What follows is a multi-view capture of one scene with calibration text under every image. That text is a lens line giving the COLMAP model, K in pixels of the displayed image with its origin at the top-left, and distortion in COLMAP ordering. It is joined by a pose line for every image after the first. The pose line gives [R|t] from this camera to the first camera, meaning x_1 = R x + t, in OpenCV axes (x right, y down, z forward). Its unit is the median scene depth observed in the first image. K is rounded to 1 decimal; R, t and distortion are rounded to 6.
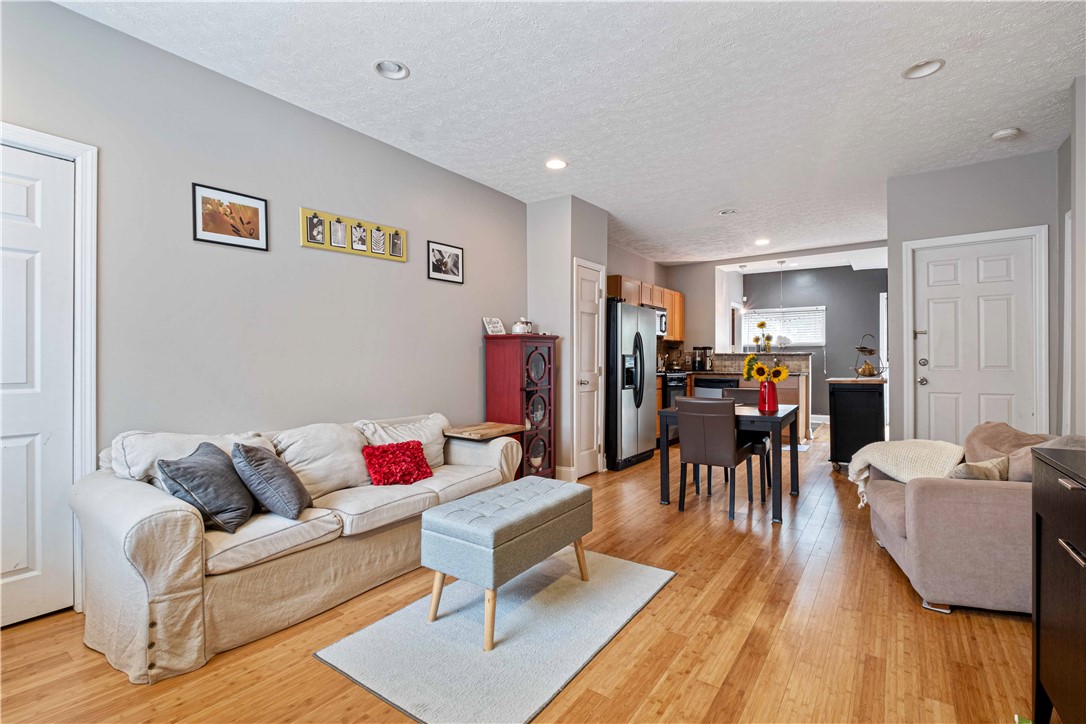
lens RADIAL K [[482.0, 0, 548.5], [0, 482.0, 353.1], [0, 0, 1]] dist [-0.007145, -0.000388]
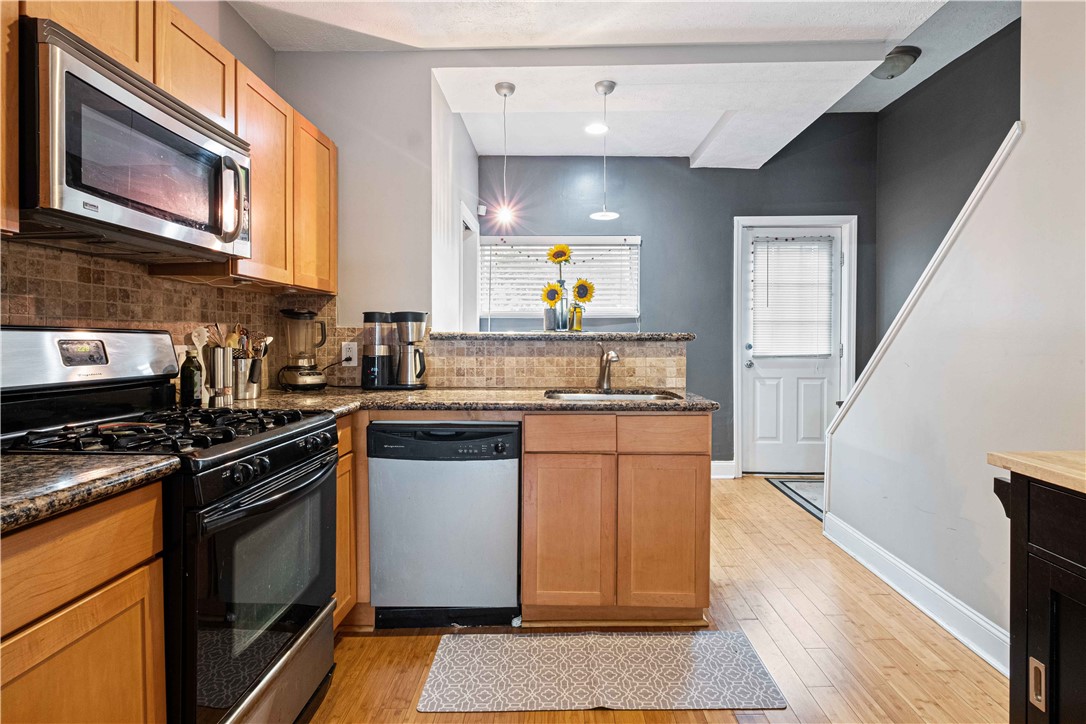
lens RADIAL K [[545.3, 0, 547.4], [0, 545.3, 348.9], [0, 0, 1]] dist [-0.004159, 0.001570]
pose [[0.821353, -0.011755, 0.570299, 0.237169], [-0.008973, 0.999398, 0.033523, -0.002425], [-0.570350, -0.032652, 0.820753, 0.775906]]
